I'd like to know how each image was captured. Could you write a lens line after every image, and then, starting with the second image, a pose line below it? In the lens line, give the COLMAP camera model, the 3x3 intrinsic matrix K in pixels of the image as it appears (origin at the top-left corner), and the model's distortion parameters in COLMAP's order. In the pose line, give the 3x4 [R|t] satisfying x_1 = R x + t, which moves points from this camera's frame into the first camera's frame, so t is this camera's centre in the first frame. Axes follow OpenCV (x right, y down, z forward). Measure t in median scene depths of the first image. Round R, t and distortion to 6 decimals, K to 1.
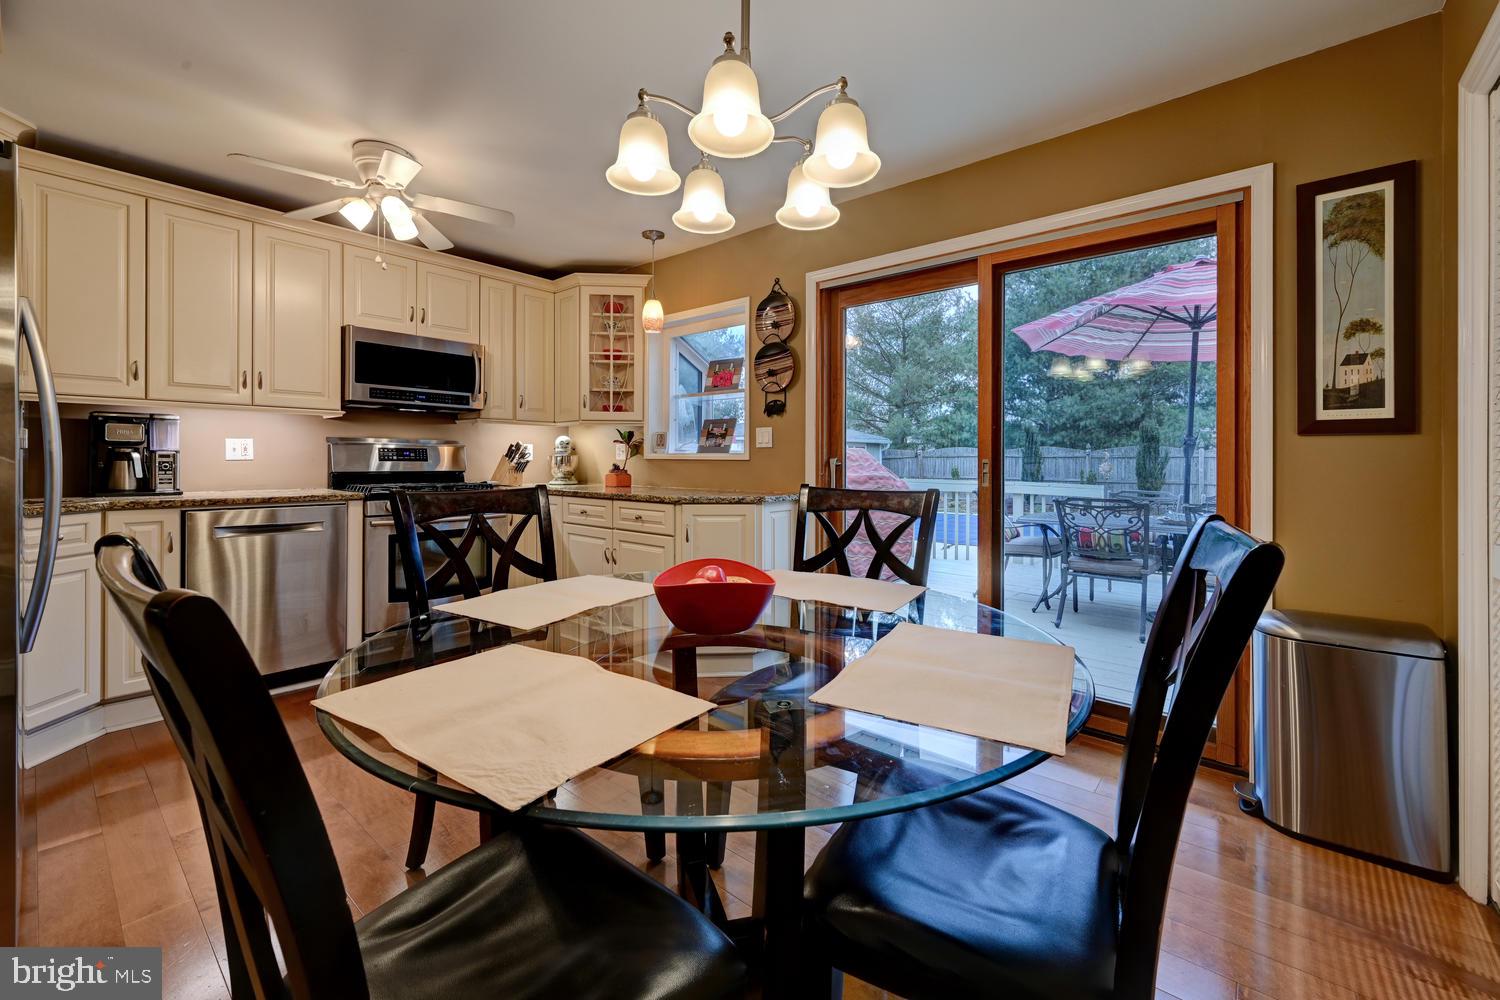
lens RADIAL K [[614.2, 0, 748.8], [0, 614.2, 458.9], [0, 0, 1]] dist [0.001639, 0.000050]
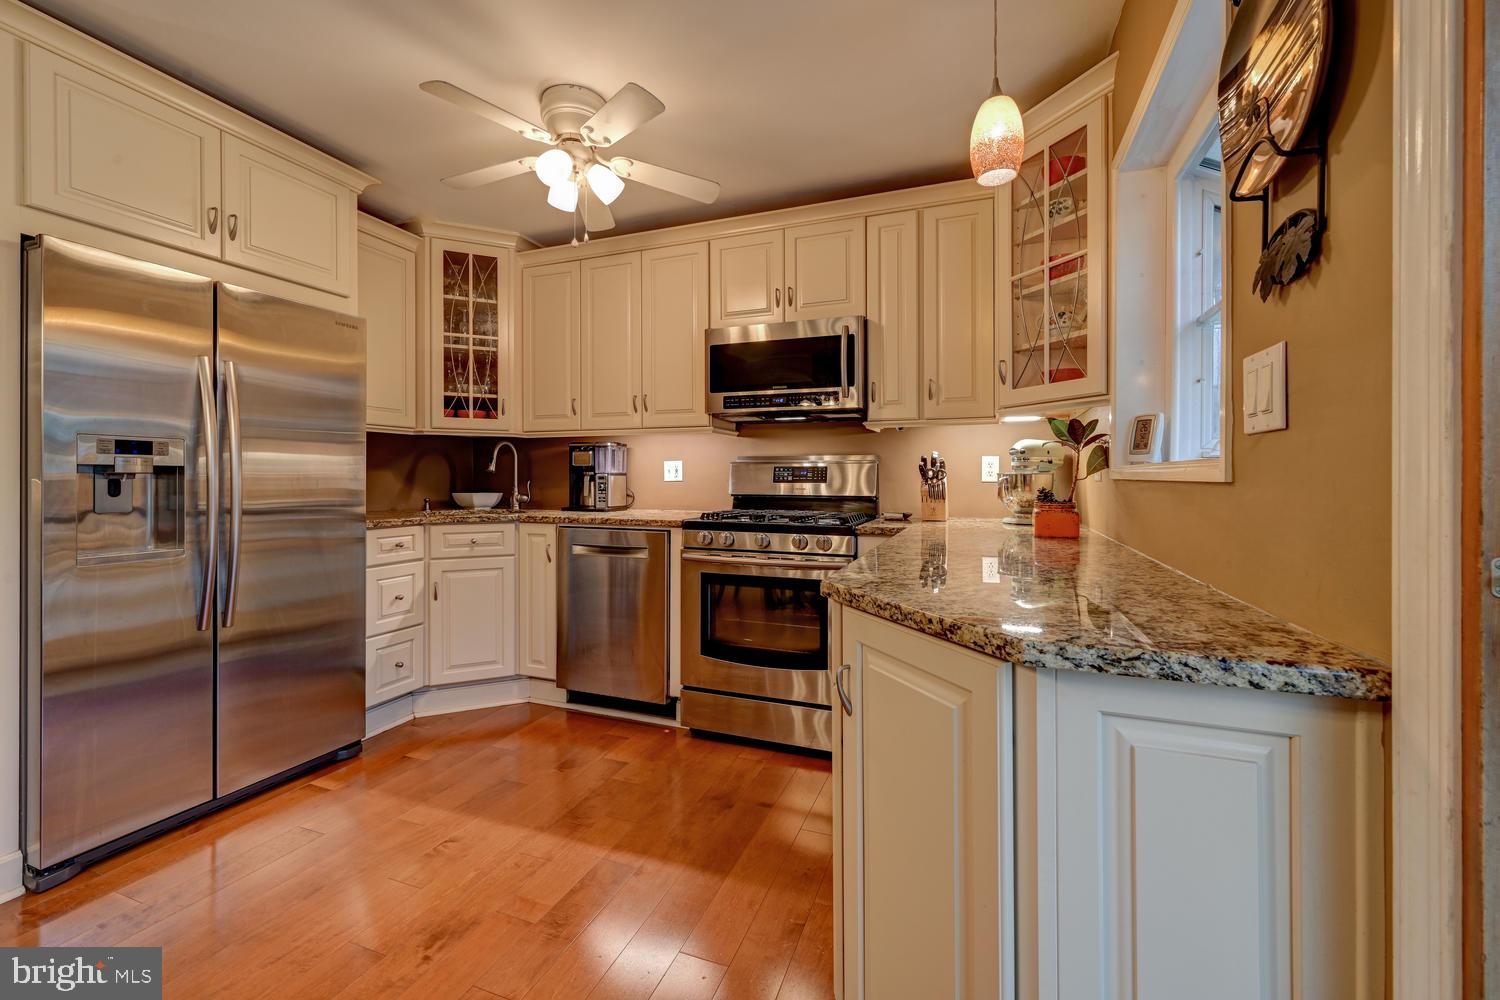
lens RADIAL K [[602.5, 0, 751.7], [0, 602.5, 476.1], [0, 0, 1]] dist [0.000432, 0.000025]
pose [[0.342186, -0.007618, -0.939601, 0.215397], [0.002140, 0.999971, -0.007328, 0.000848], [0.939630, 0.000497, 0.342192, 0.865634]]
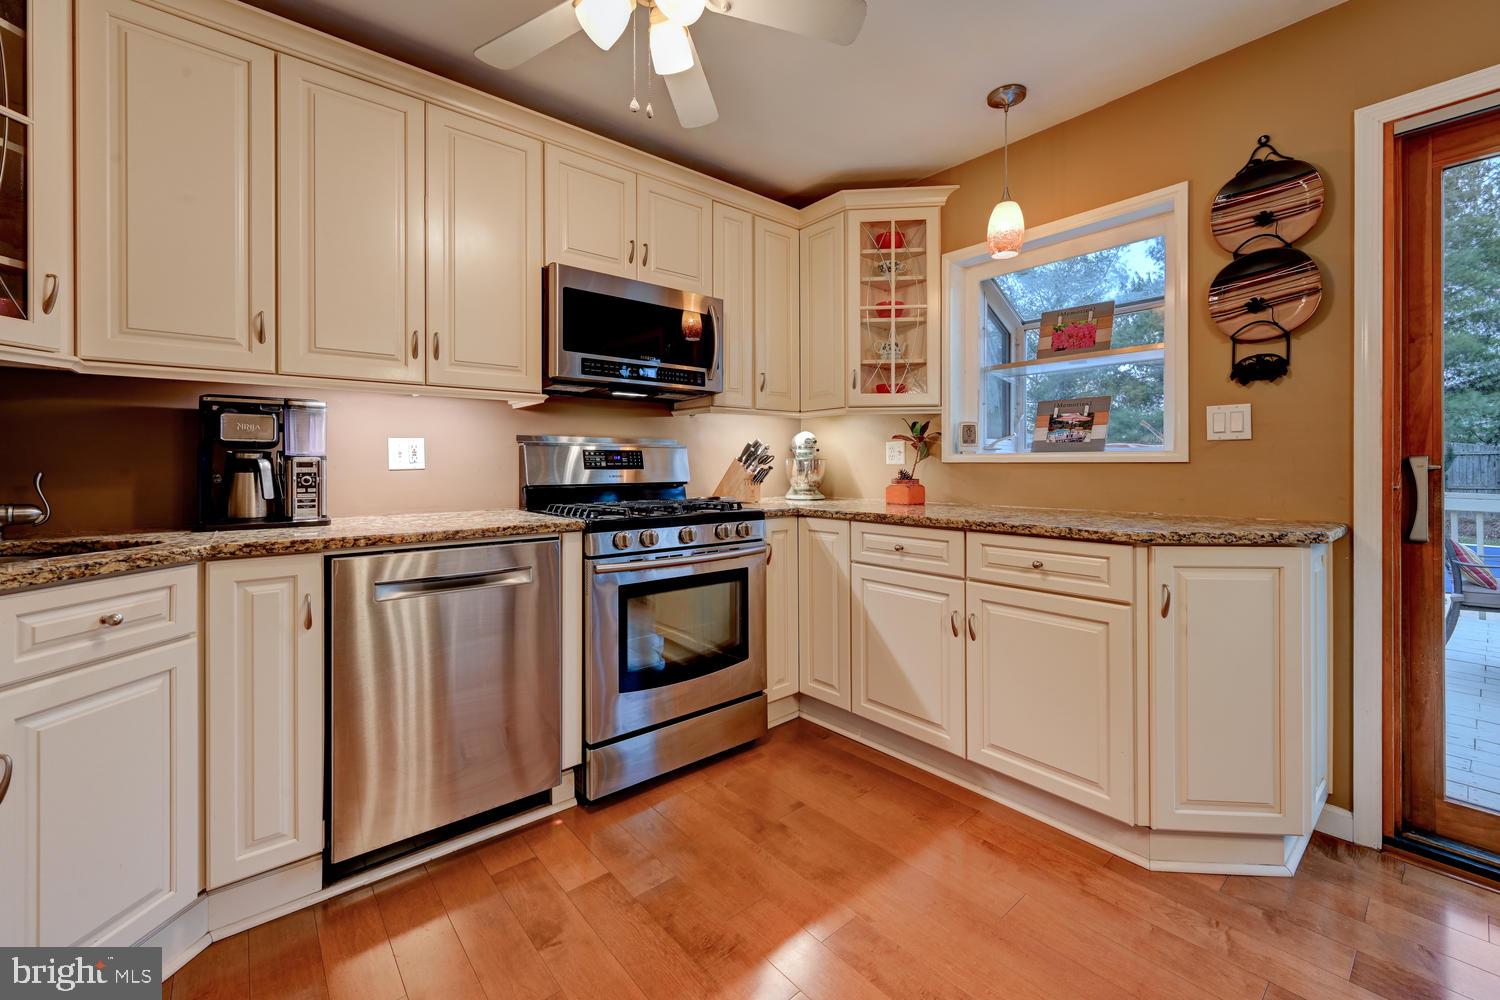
lens RADIAL K [[610.2, 0, 752.7], [0, 610.2, 461.5], [0, 0, 1]] dist [0.000177, 0.000074]
pose [[0.987140, -0.010636, -0.159506, -0.382980], [0.010040, 0.999939, -0.004542, -0.000183], [0.159545, 0.002882, 0.987186, 0.440944]]
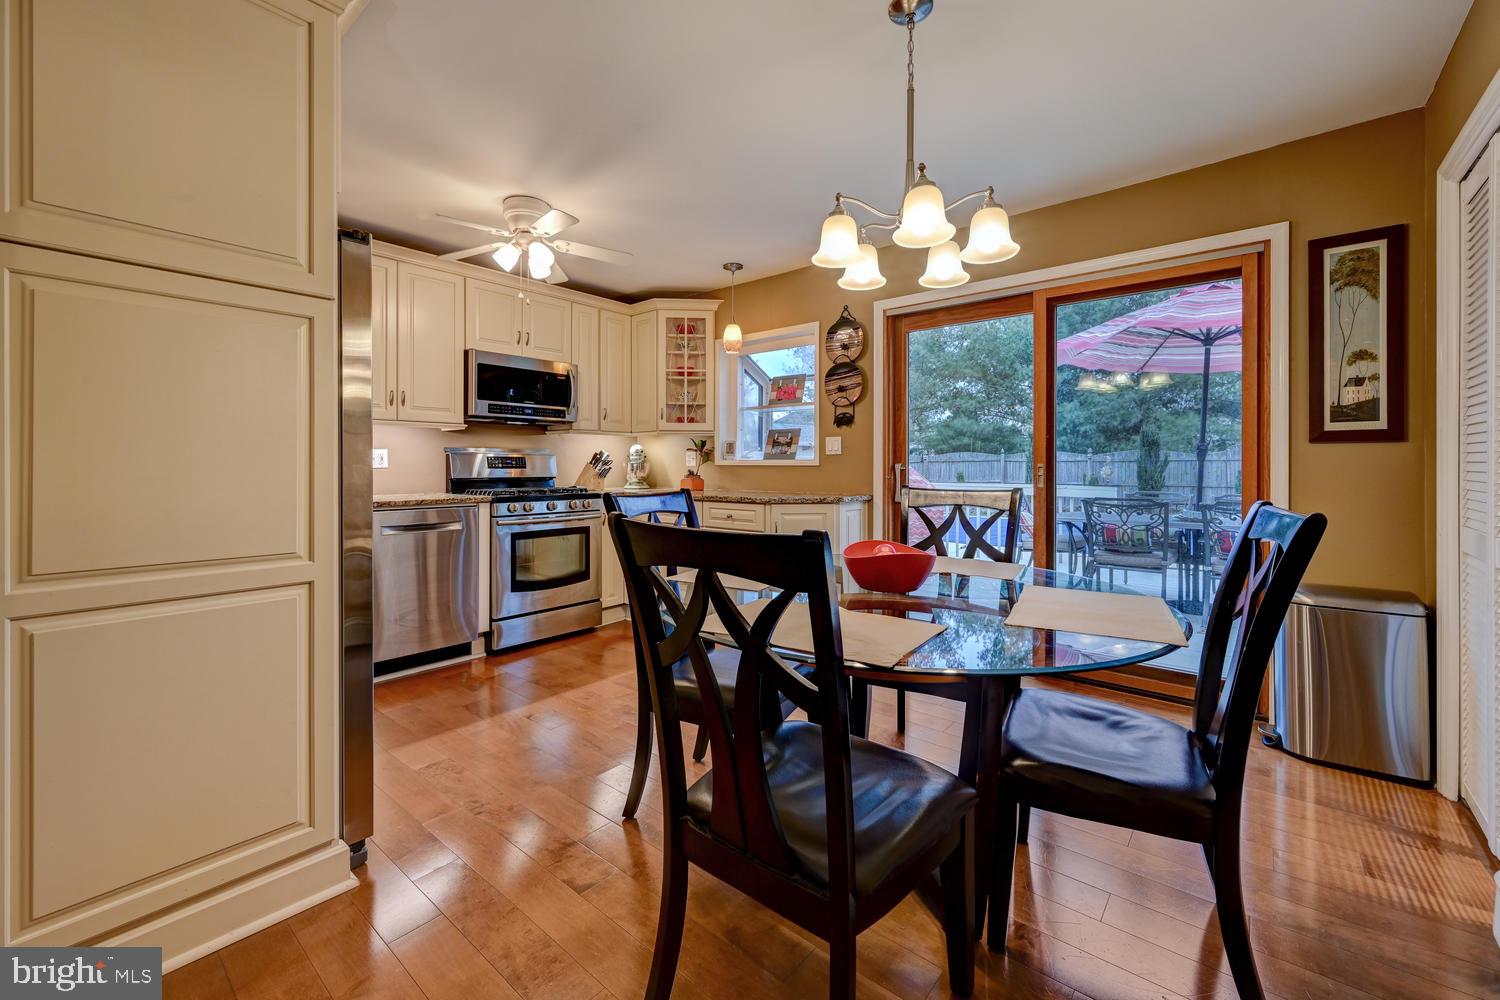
lens RADIAL K [[610.9, 0, 749.1], [0, 610.9, 468.3], [0, 0, 1]] dist [0.001741, -0.000012]
pose [[0.999964, -0.005680, 0.006286, -0.165070], [0.005643, 0.999967, 0.005887, -0.000733], [-0.006319, -0.005852, 0.999963, -0.152278]]
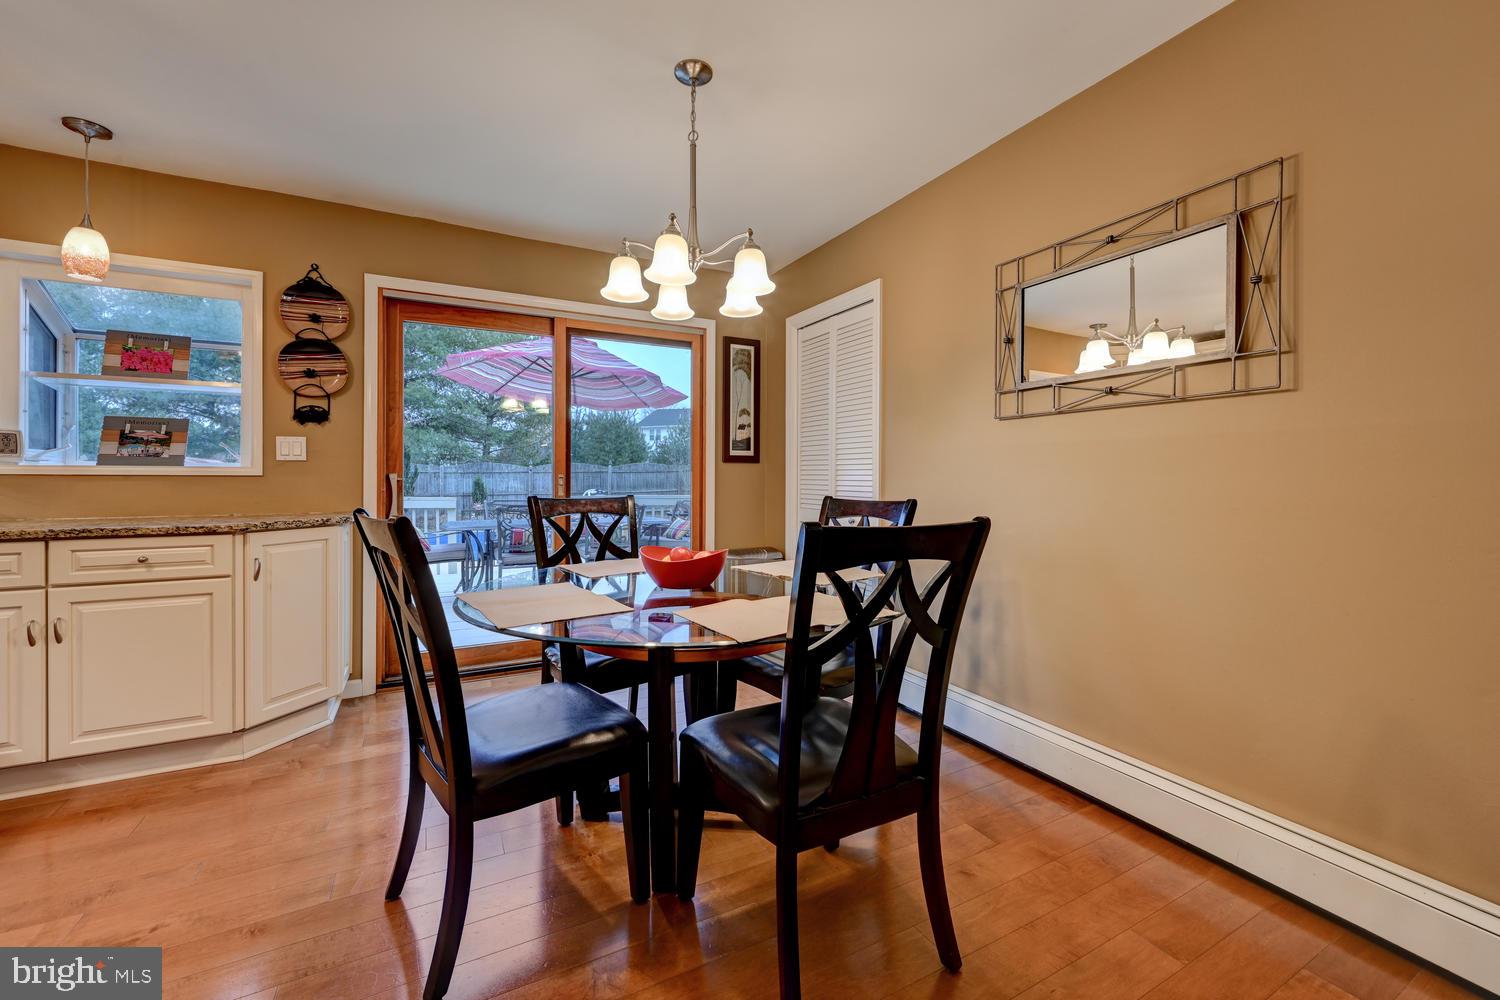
lens RADIAL K [[607.8, 0, 750.2], [0, 607.8, 483.2], [0, 0, 1]] dist [0.000559, 0.000184]
pose [[0.369981, -0.013471, 0.928942, -0.611729], [-0.000808, 0.999890, 0.014822, -0.000452], [-0.929039, -0.006234, 0.369929, 0.135421]]
